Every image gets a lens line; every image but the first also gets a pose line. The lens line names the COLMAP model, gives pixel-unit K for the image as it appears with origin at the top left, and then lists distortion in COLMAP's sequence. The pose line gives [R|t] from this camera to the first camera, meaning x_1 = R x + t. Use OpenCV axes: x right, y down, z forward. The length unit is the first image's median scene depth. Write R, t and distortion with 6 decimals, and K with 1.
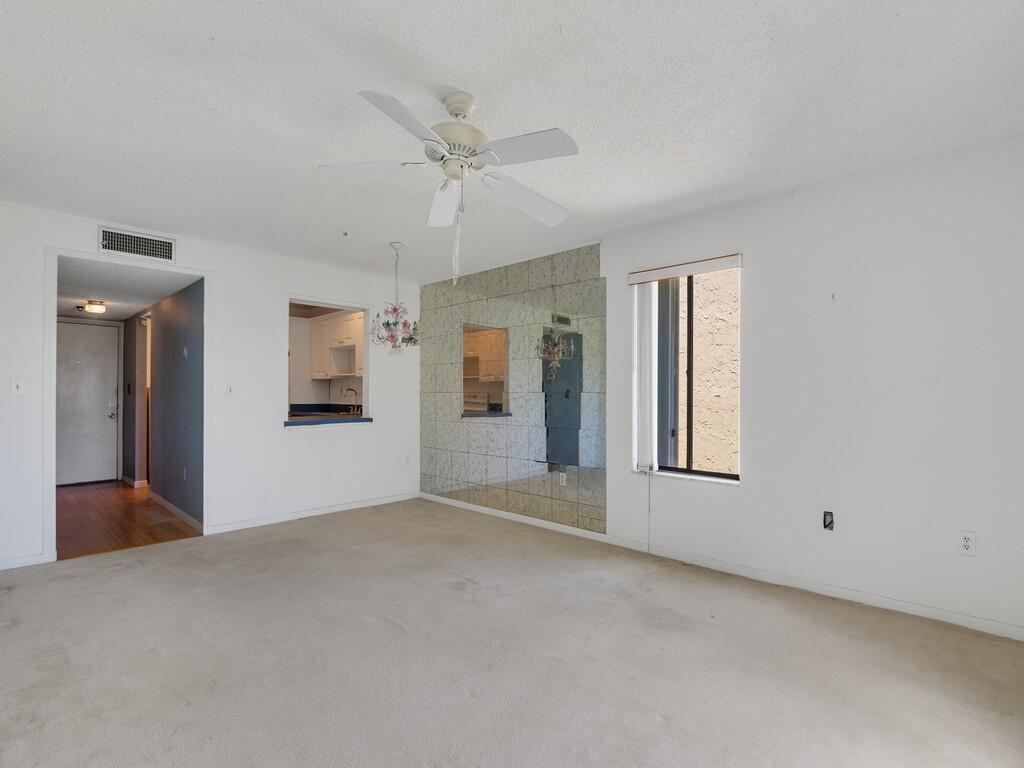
lens RADIAL K [[500.1, 0, 501.8], [0, 500.1, 390.6], [0, 0, 1]] dist [-0.021162, -0.000109]
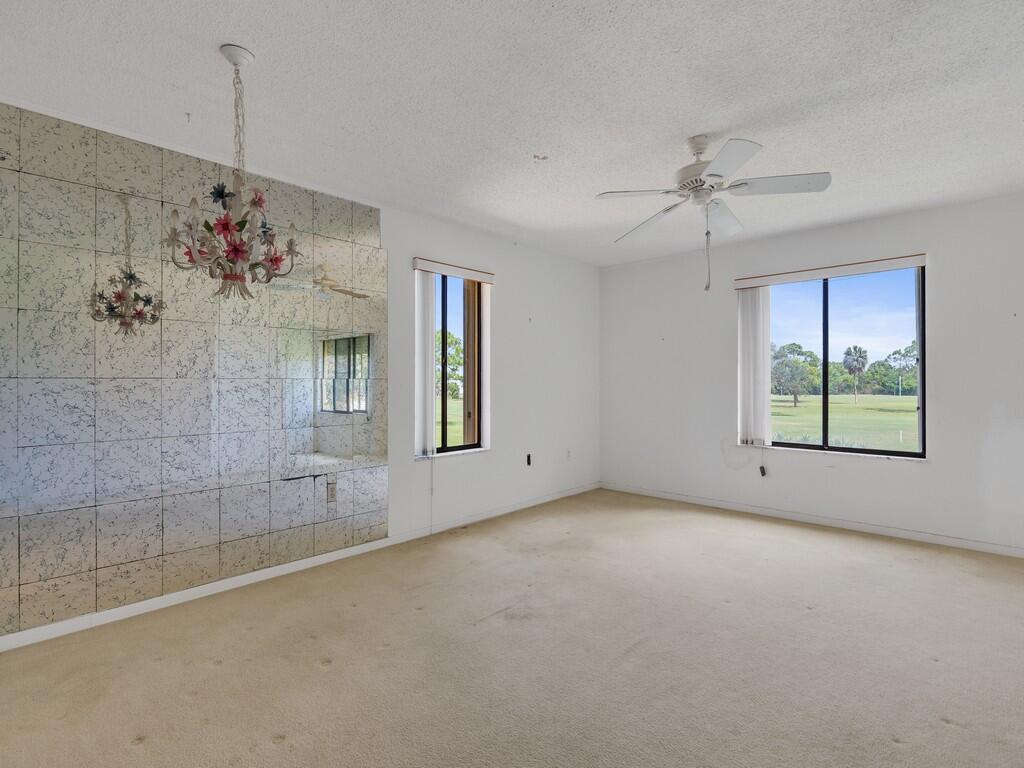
lens RADIAL K [[492.9, 0, 511.8], [0, 492.9, 378.9], [0, 0, 1]] dist [-0.022478, -0.000201]
pose [[-0.004754, 0.006111, 0.999970, -0.677488], [0.000964, 0.999981, -0.006106, 0.009333], [-0.999988, 0.000935, -0.004760, 0.782855]]
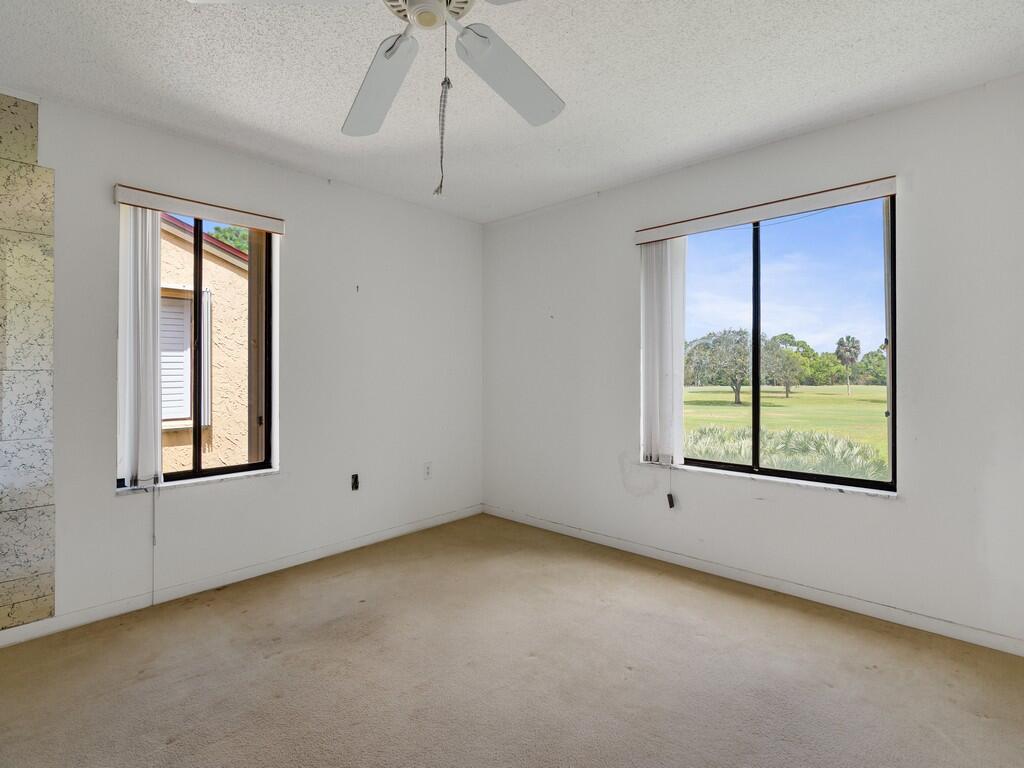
lens RADIAL K [[496.1, 0, 513.7], [0, 496.1, 370.3], [0, 0, 1]] dist [-0.020285, 0.000191]
pose [[-0.019596, 0.005313, 0.999794, -0.362169], [0.002329, 0.999983, -0.005268, 0.007965], [-0.999805, 0.002225, -0.019608, 0.483161]]
